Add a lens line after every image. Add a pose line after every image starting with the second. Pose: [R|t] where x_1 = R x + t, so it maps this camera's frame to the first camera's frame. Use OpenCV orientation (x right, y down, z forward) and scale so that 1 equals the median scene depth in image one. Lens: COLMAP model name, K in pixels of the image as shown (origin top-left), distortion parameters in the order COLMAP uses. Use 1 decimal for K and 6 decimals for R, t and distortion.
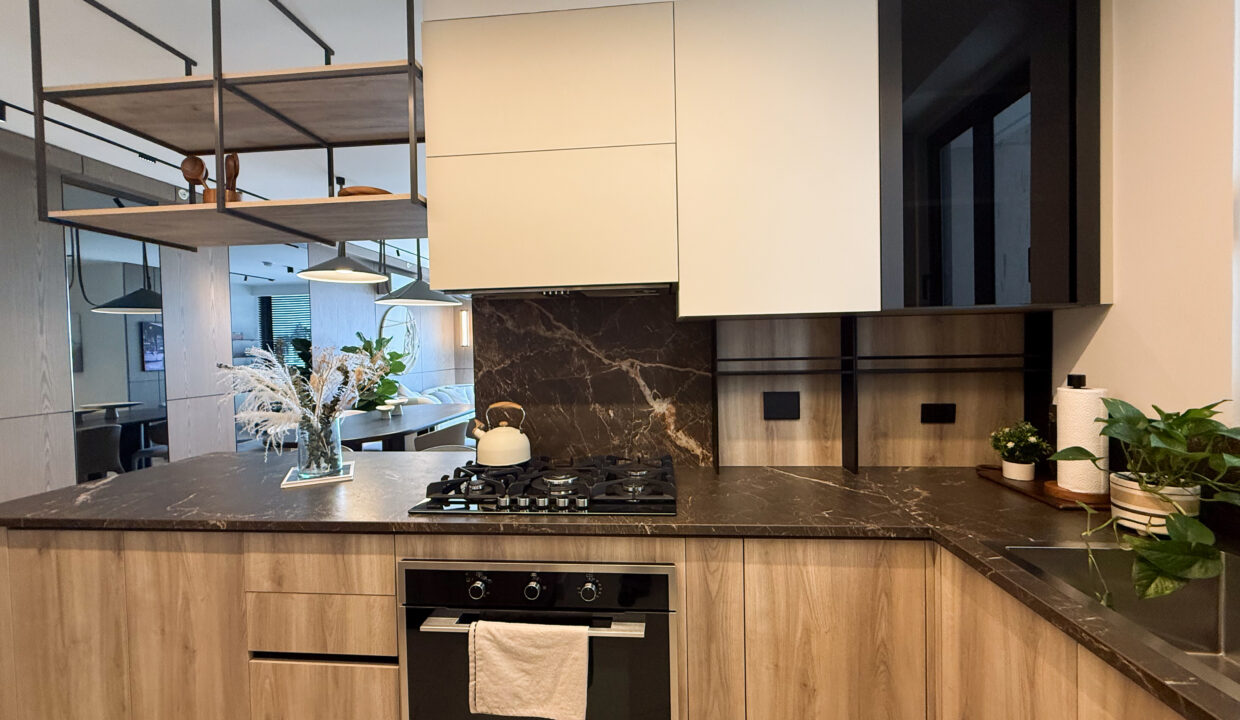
lens RADIAL K [[492.7, 0, 614.5], [0, 492.7, 355.5], [0, 0, 1]] dist [-0.000031, -0.000021]
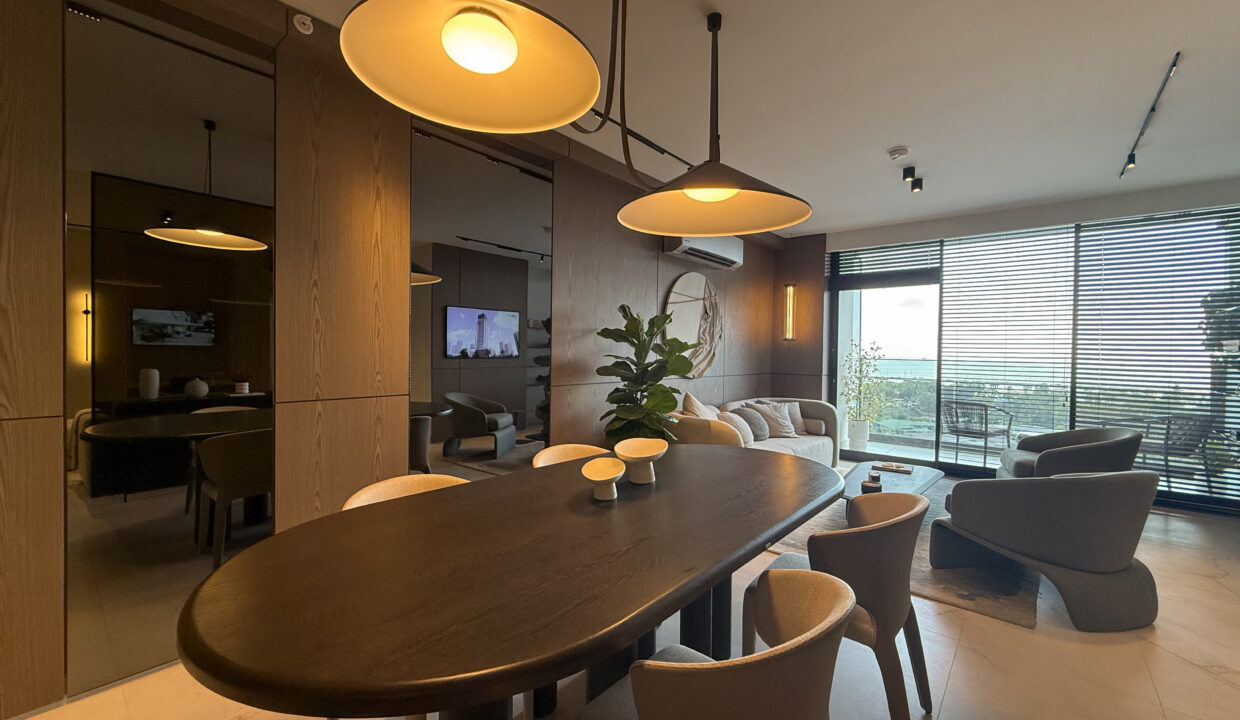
lens RADIAL K [[492.7, 0, 614.5], [0, 492.7, 355.5], [0, 0, 1]] dist [-0.000031, -0.000021]
pose [[0.819314, 0.040818, -0.571891, -0.172144], [-0.044747, 0.998972, 0.007193, 0.011118], [0.571597, 0.019697, 0.820298, 0.481610]]
